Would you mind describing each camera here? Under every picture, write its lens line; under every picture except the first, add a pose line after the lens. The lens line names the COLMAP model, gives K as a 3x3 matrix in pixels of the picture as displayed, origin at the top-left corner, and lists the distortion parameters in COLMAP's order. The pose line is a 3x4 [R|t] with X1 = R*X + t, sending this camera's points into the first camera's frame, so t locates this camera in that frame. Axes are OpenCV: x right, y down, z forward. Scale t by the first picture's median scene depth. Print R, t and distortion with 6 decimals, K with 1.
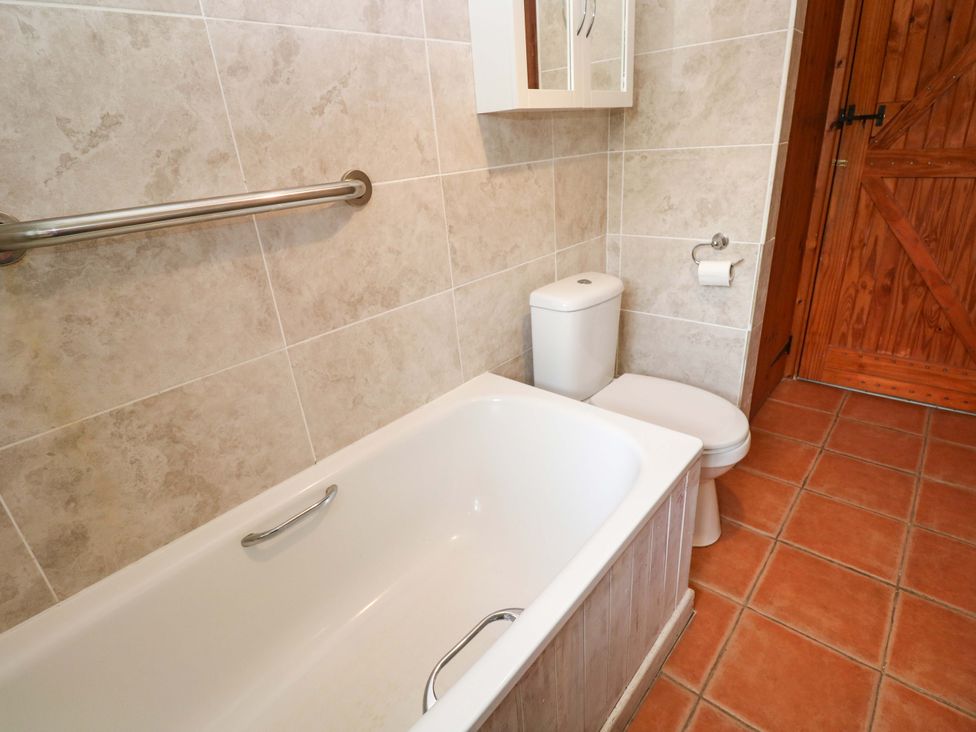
lens RADIAL K [[505.3, 0, 489.7], [0, 505.3, 365.6], [0, 0, 1]] dist [-0.002242, -0.010428]
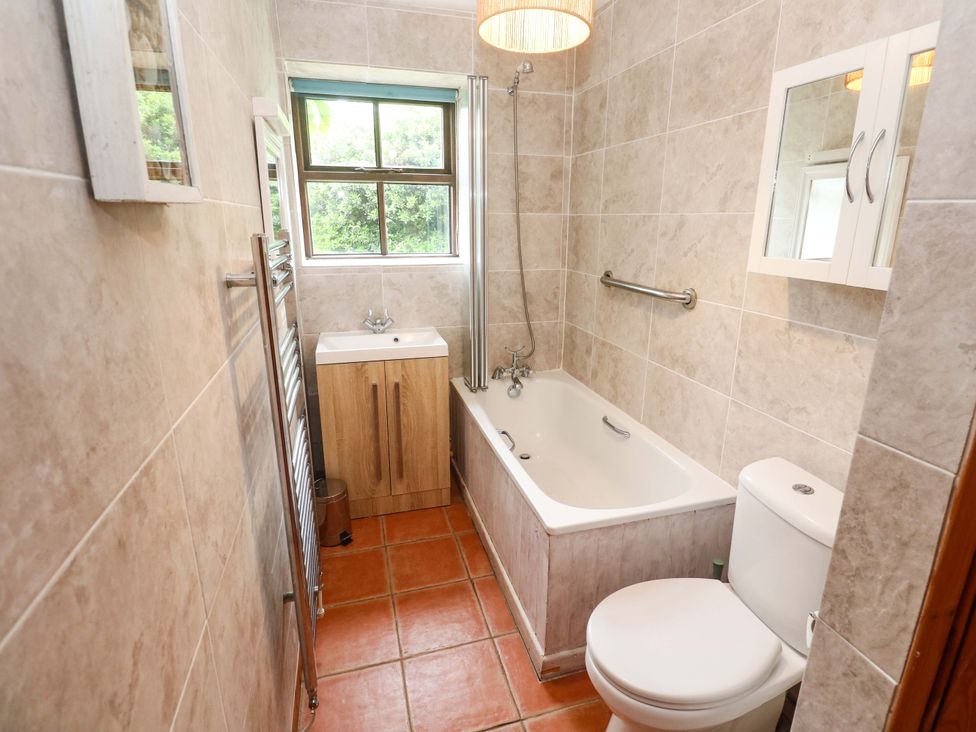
lens RADIAL K [[505.3, 0, 490.5], [0, 505.3, 360.9], [0, 0, 1]] dist [-0.002242, -0.010428]
pose [[-0.538975, 0.301544, -0.786496, 1.326223], [-0.303101, 0.801748, 0.515102, -0.769358], [0.785898, 0.516015, -0.340724, 1.055374]]
